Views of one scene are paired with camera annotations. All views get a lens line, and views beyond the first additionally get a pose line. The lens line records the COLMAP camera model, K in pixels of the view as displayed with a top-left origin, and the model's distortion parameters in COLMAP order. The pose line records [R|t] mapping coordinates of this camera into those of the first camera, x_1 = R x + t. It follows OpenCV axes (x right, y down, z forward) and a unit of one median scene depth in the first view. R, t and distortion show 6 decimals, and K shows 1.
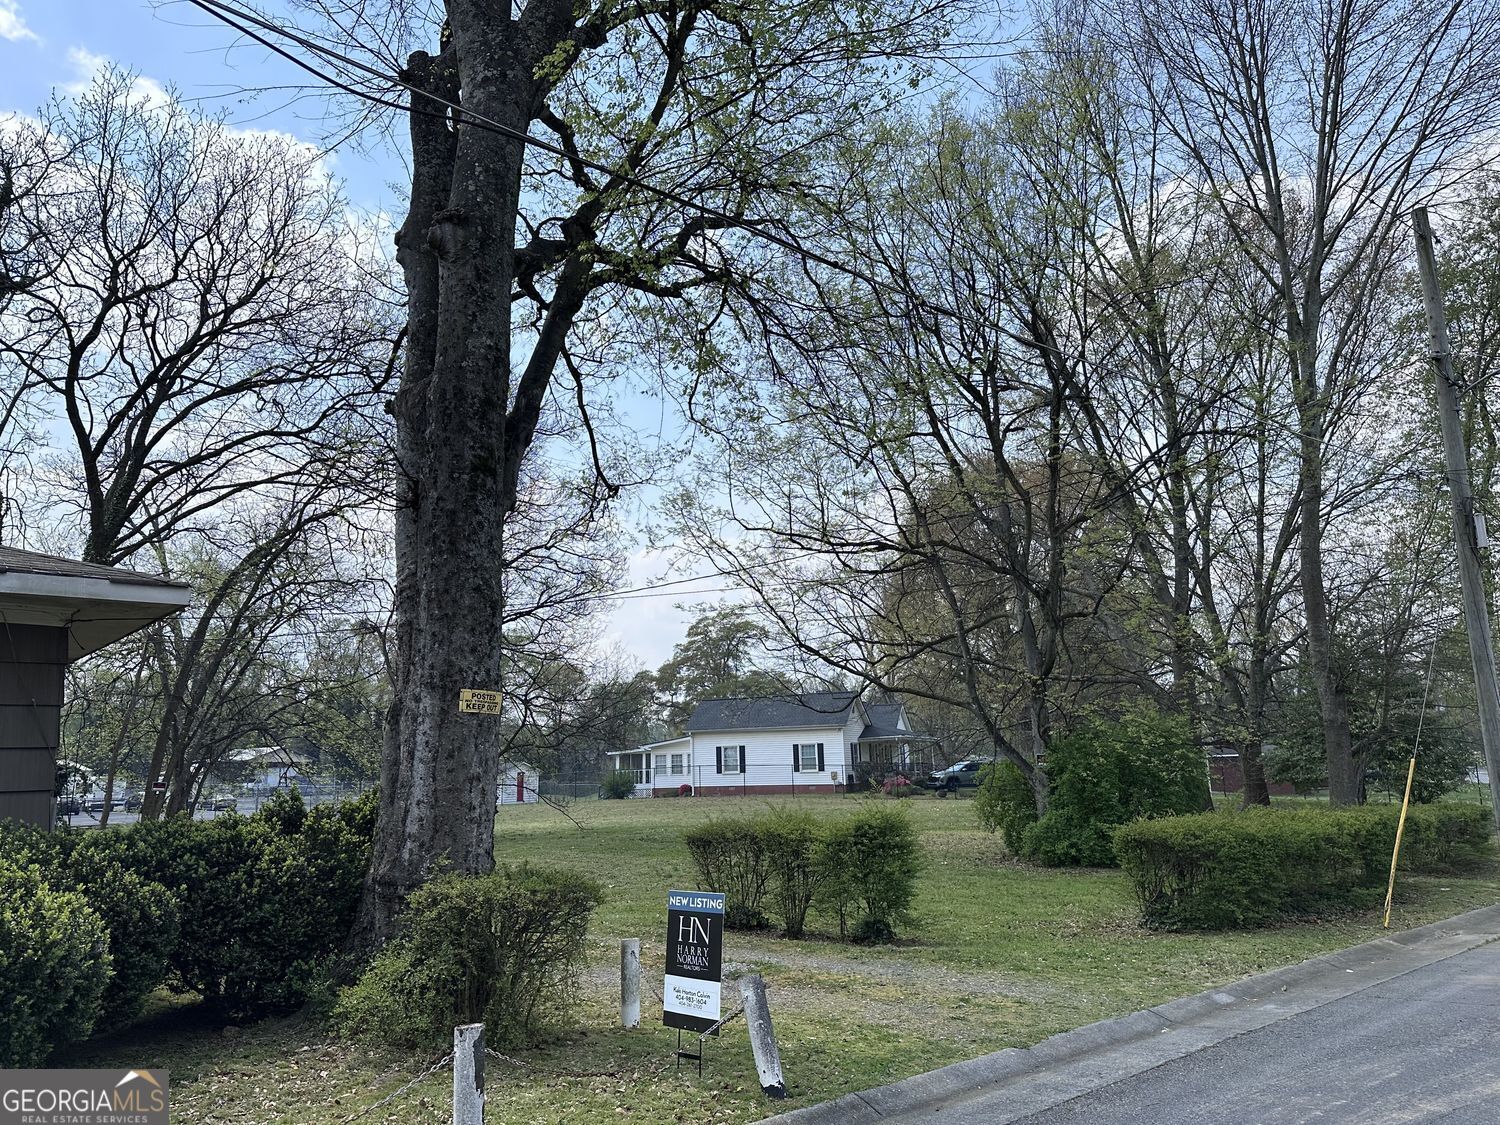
lens RADIAL K [[1051.9, 0, 759.1], [0, 1051.9, 565.7], [0, 0, 1]] dist [0.144041, -0.182656]
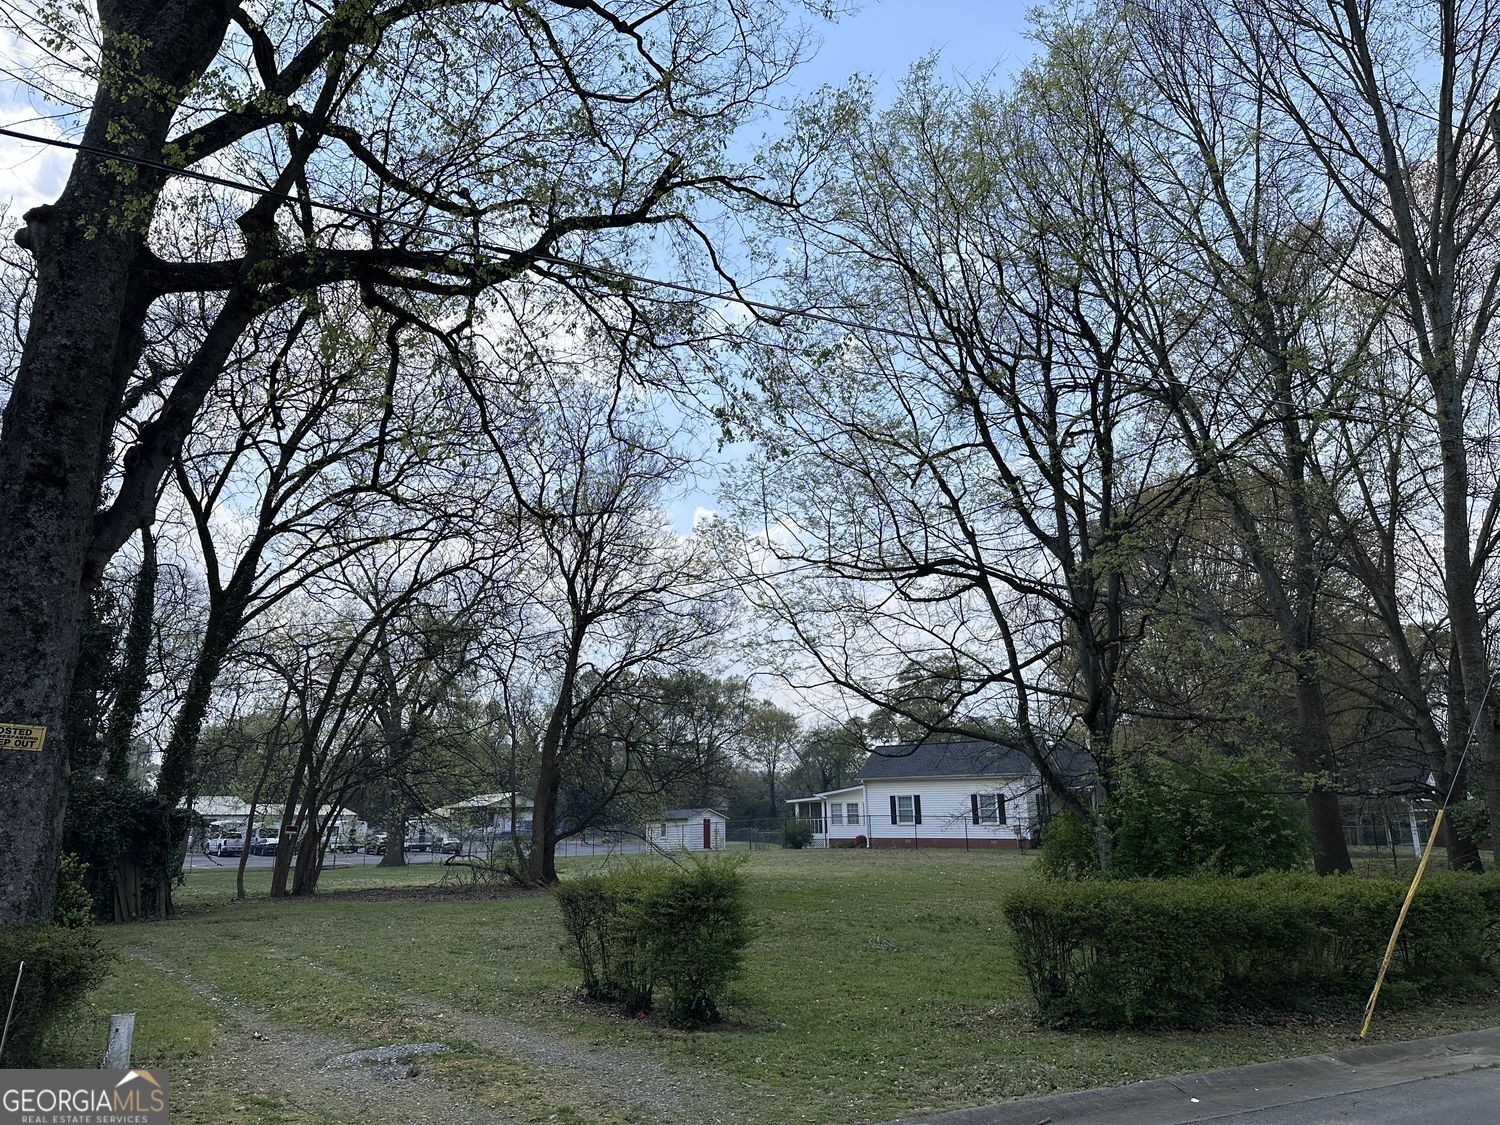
lens RADIAL K [[1051.9, 0, 759.1], [0, 1051.9, 565.7], [0, 0, 1]] dist [0.144041, -0.182656]
pose [[0.972327, -0.043497, -0.229539, 0.075397], [0.033223, 0.998274, -0.048437, 0.006662], [0.231249, 0.039471, 0.972094, 0.035174]]
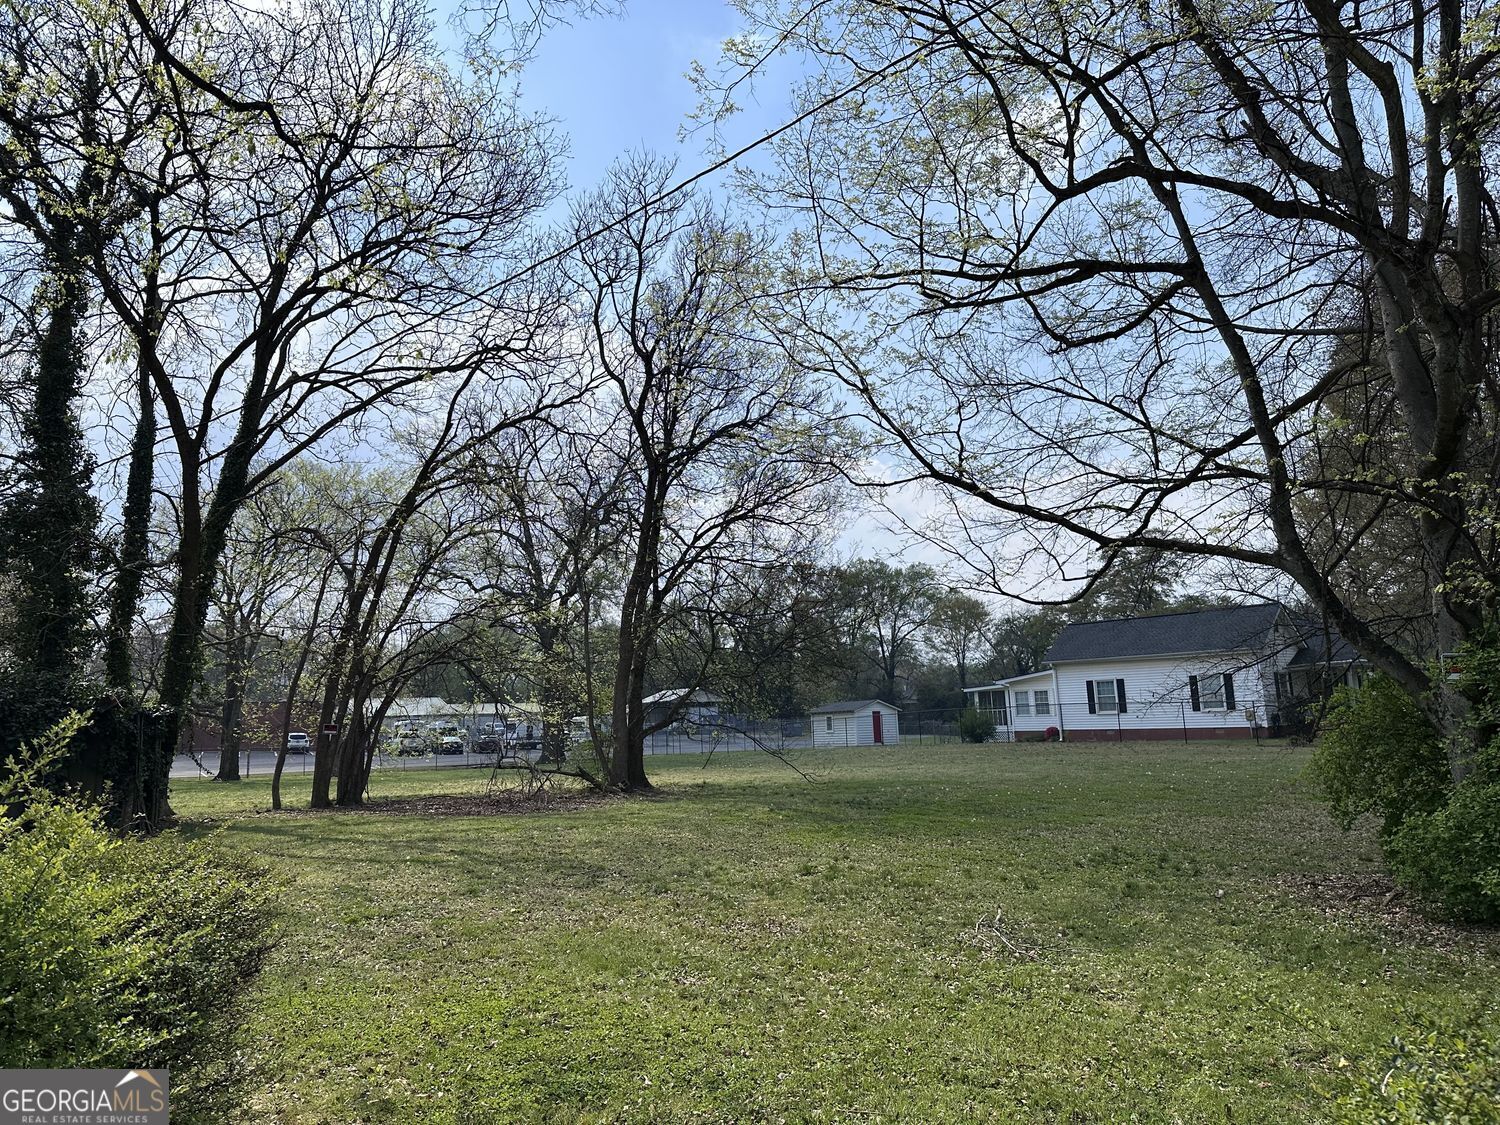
lens RADIAL K [[1051.9, 0, 759.1], [0, 1051.9, 565.7], [0, 0, 1]] dist [0.144041, -0.182656]
pose [[0.911056, -0.064933, -0.407136, 0.070808], [0.086822, 0.995591, 0.035500, 0.034568], [0.403036, -0.067691, 0.912677, 0.169516]]
